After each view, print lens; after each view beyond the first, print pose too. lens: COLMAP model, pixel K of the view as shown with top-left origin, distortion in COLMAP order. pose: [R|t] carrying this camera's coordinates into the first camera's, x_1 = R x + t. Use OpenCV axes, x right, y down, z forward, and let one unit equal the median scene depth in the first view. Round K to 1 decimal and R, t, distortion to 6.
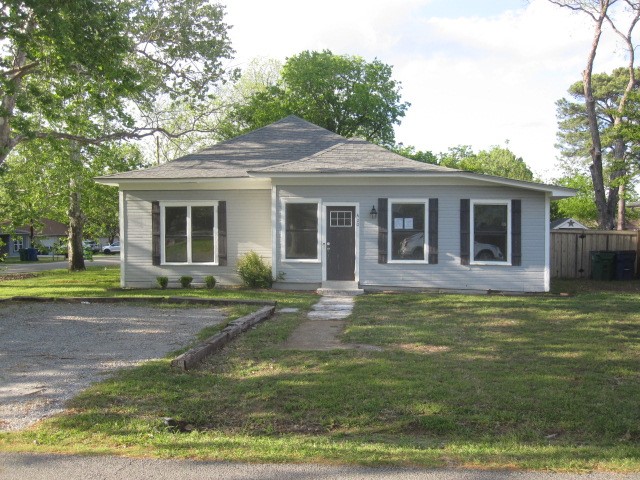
lens RADIAL K [[624.8, 0, 321.2], [0, 624.8, 240.3], [0, 0, 1]] dist [0.003637, 0.000000]
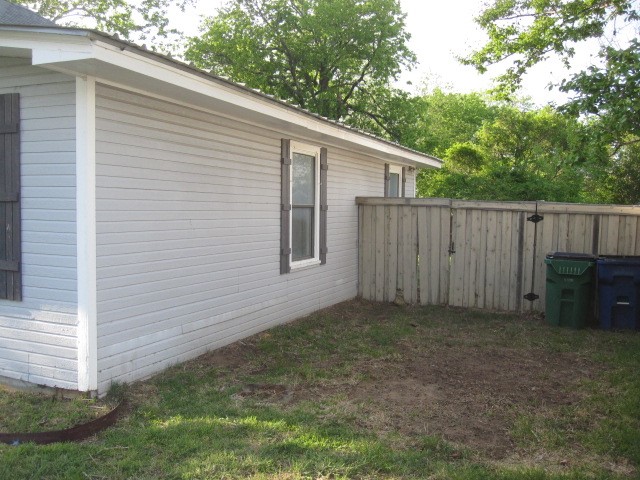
lens RADIAL K [[624.8, 0, 319.4], [0, 624.8, 241.2], [0, 0, 1]] dist [0.003637, 0.000000]
pose [[0.949075, 0.027649, -0.313834, 0.413209], [-0.017677, 0.999246, 0.034576, -0.002599], [0.314553, -0.027268, 0.948848, 0.545802]]
